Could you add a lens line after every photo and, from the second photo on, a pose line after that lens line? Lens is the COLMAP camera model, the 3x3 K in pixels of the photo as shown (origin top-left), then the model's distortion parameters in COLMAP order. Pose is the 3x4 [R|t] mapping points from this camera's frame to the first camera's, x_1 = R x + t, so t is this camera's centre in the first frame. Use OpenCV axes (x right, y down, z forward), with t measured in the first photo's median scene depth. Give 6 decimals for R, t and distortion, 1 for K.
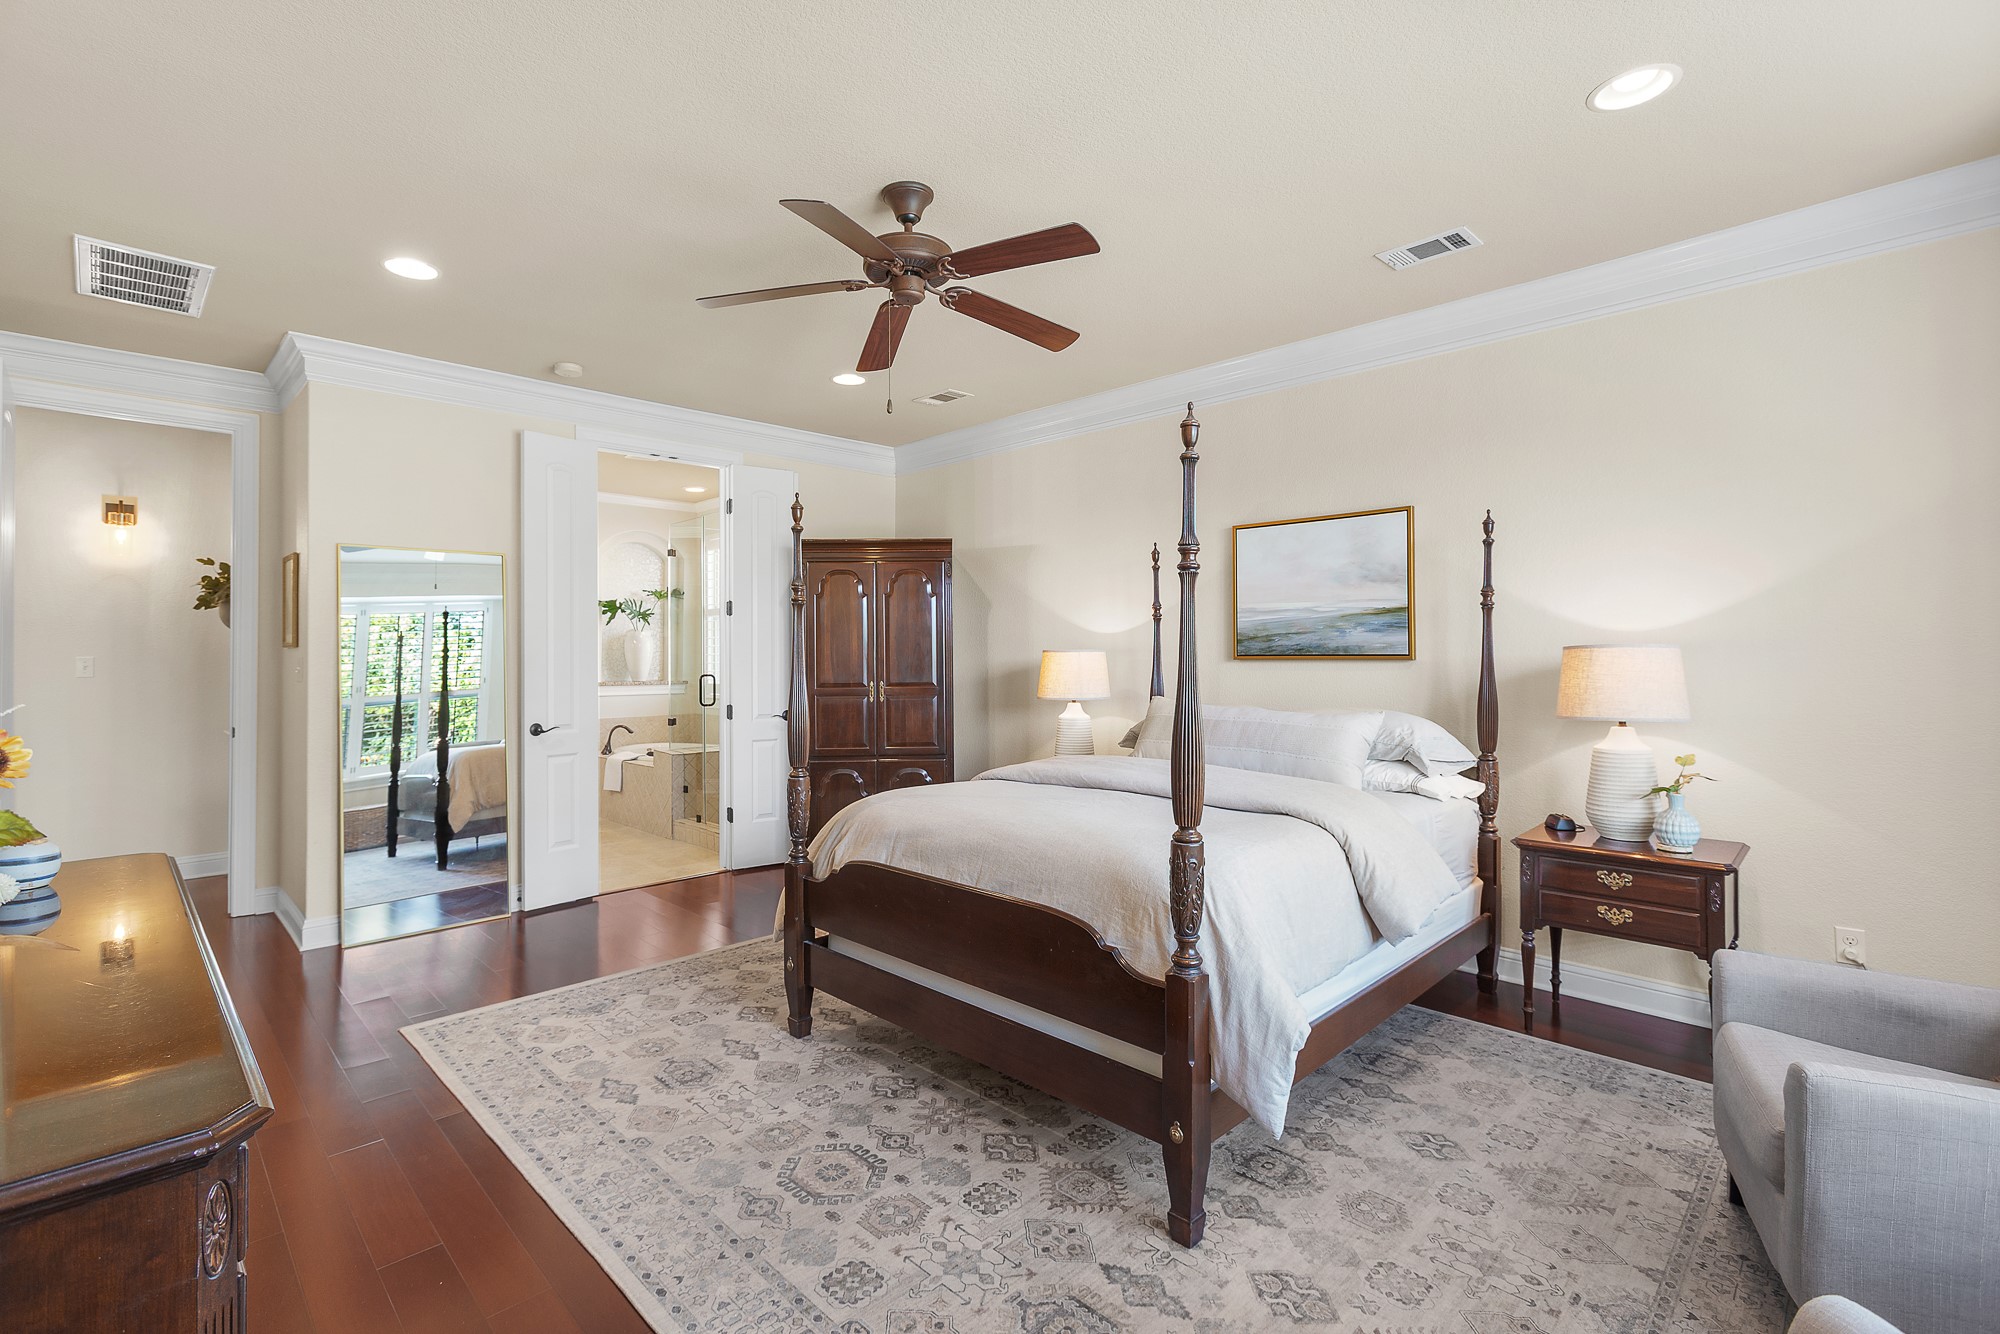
lens RADIAL K [[944.0, 0, 995.5], [0, 944.0, 668.0], [0, 0, 1]] dist [-0.021090, 0.001594]
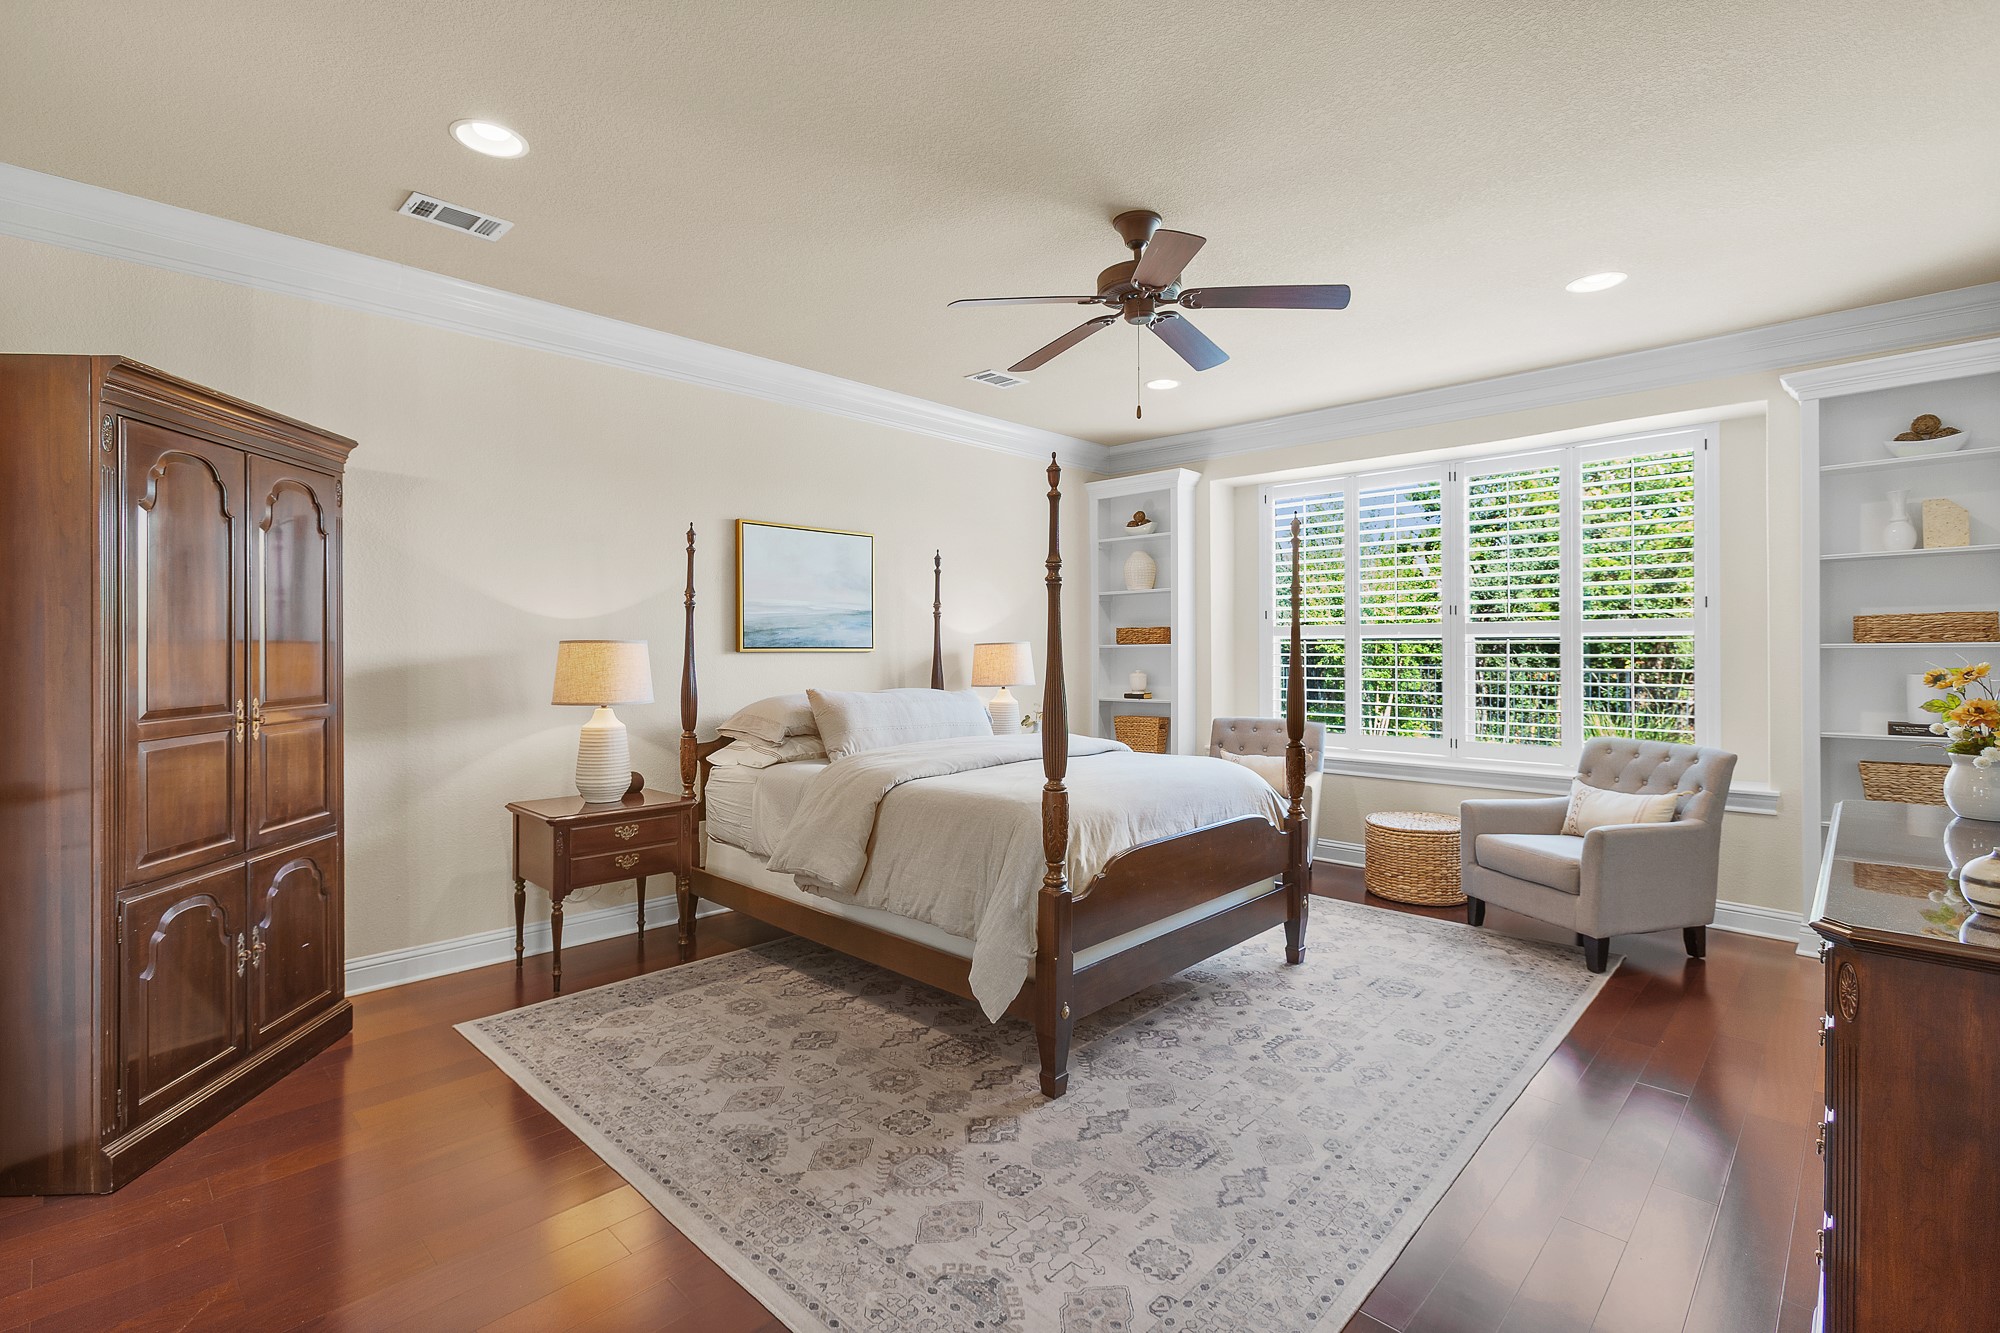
lens RADIAL K [[944.0, 0, 941.5], [0, 944.0, 654.9], [0, 0, 1]] dist [-0.021090, 0.001594]
pose [[-0.023786, -0.007266, 0.999691, -1.084746], [0.012481, 0.999893, 0.007564, -0.015037], [-0.999639, 0.012657, -0.023693, 1.151097]]
